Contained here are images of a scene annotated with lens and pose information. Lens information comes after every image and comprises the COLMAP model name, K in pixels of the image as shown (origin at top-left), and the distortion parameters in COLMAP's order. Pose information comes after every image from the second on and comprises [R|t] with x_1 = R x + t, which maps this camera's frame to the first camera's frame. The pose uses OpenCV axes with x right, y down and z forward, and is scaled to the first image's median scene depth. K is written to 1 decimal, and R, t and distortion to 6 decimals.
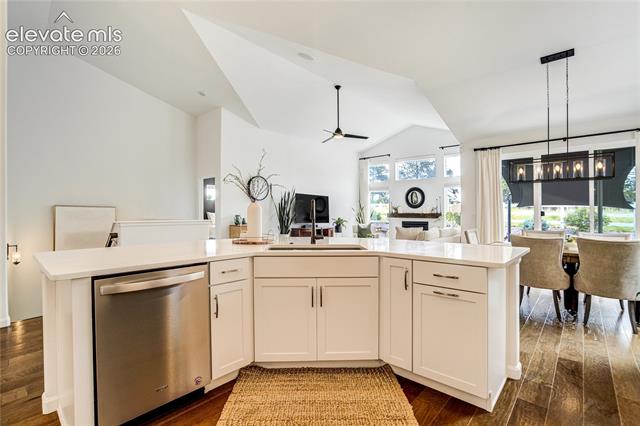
lens RADIAL K [[298.2, 0, 314.5], [0, 298.2, 211.5], [0, 0, 1]] dist [-0.058173, 0.021958]
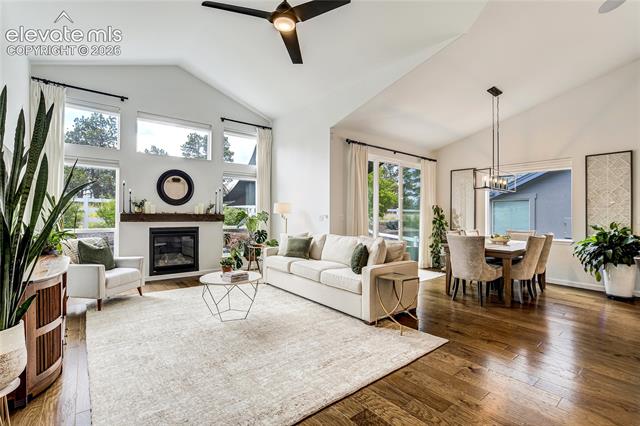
lens RADIAL K [[299.9, 0, 315.4], [0, 299.9, 213.5], [0, 0, 1]] dist [-0.061623, 0.063310]
pose [[0.137889, -0.001341, 0.990447, -0.231434], [-0.013085, 0.999909, 0.003176, 0.000364], [-0.990361, -0.013398, 0.137859, 0.677375]]
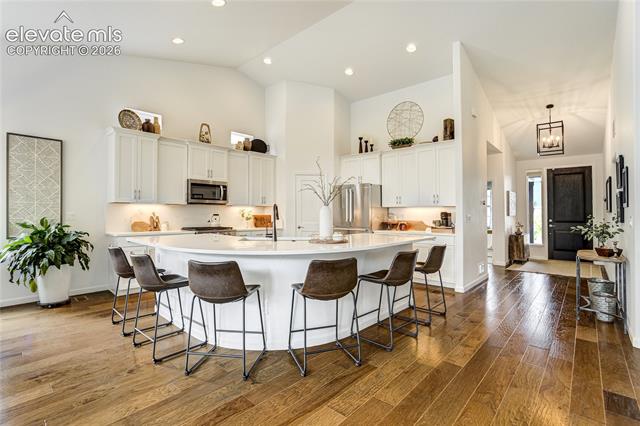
lens RADIAL K [[298.2, 0, 314.5], [0, 298.2, 211.5], [0, 0, 1]] dist [-0.058173, 0.021958]
pose [[-0.999918, -0.007560, -0.010373, -0.044501], [-0.007437, 0.999901, -0.011905, 0.002992], [0.010462, -0.011826, -0.999875, 0.670806]]
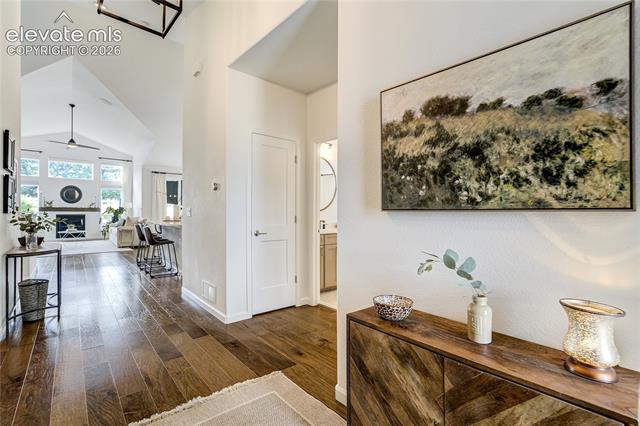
lens RADIAL K [[298.2, 0, 314.5], [0, 298.2, 211.5], [0, 0, 1]] dist [-0.058173, 0.021958]
pose [[0.106202, -0.004215, 0.994336, -0.765397], [-0.018719, 0.999805, 0.006237, -0.003344], [-0.994168, -0.019275, 0.106102, -0.108324]]
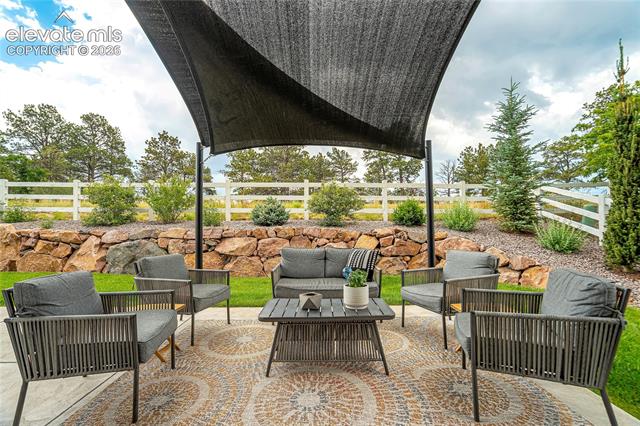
lens RADIAL K [[297.9, 0, 320.0], [0, 297.9, 213.0], [0, 0, 1]] dist [-0.022574, 0.000100]
pose [[0.727221, -0.005813, 0.686379, 0.613318], [0.010803, 0.999937, -0.002977, 0.069277], [-0.686319, 0.009580, 0.727238, 0.717113]]
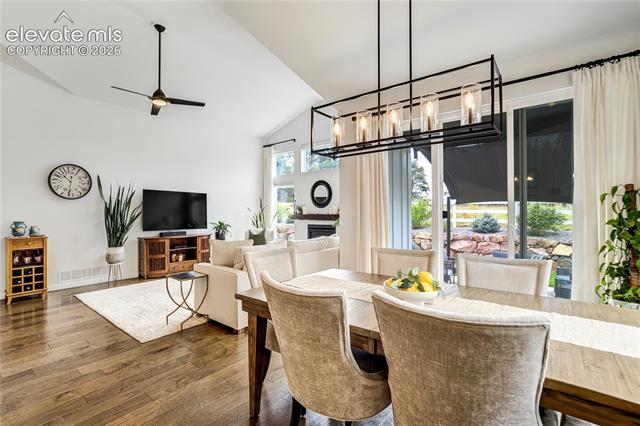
lens RADIAL K [[297.9, 0, 320.0], [0, 297.9, 213.0], [0, 0, 1]] dist [-0.022574, 0.000100]
pose [[0.996833, -0.013309, 0.078397, 0.290130], [0.012857, 0.999898, 0.006262, -0.001996], [-0.078473, -0.005234, 0.996903, 0.231988]]
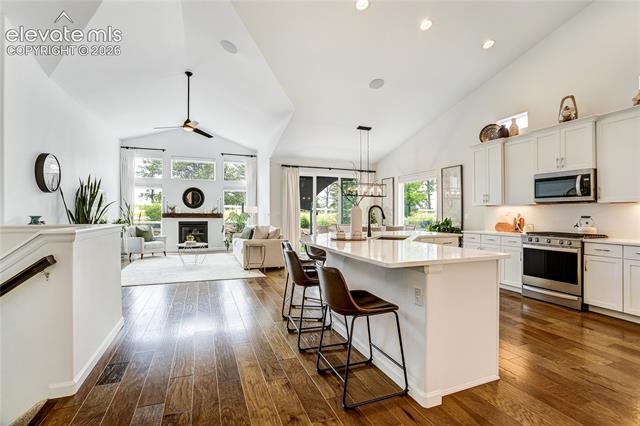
lens RADIAL K [[298.2, 0, 314.5], [0, 298.2, 211.5], [0, 0, 1]] dist [-0.058173, 0.021958]
pose [[0.430581, 0.005522, 0.902535, -0.423534], [-0.007007, 0.999972, -0.002775, -0.000137], [-0.902525, -0.005130, 0.430608, 0.200164]]
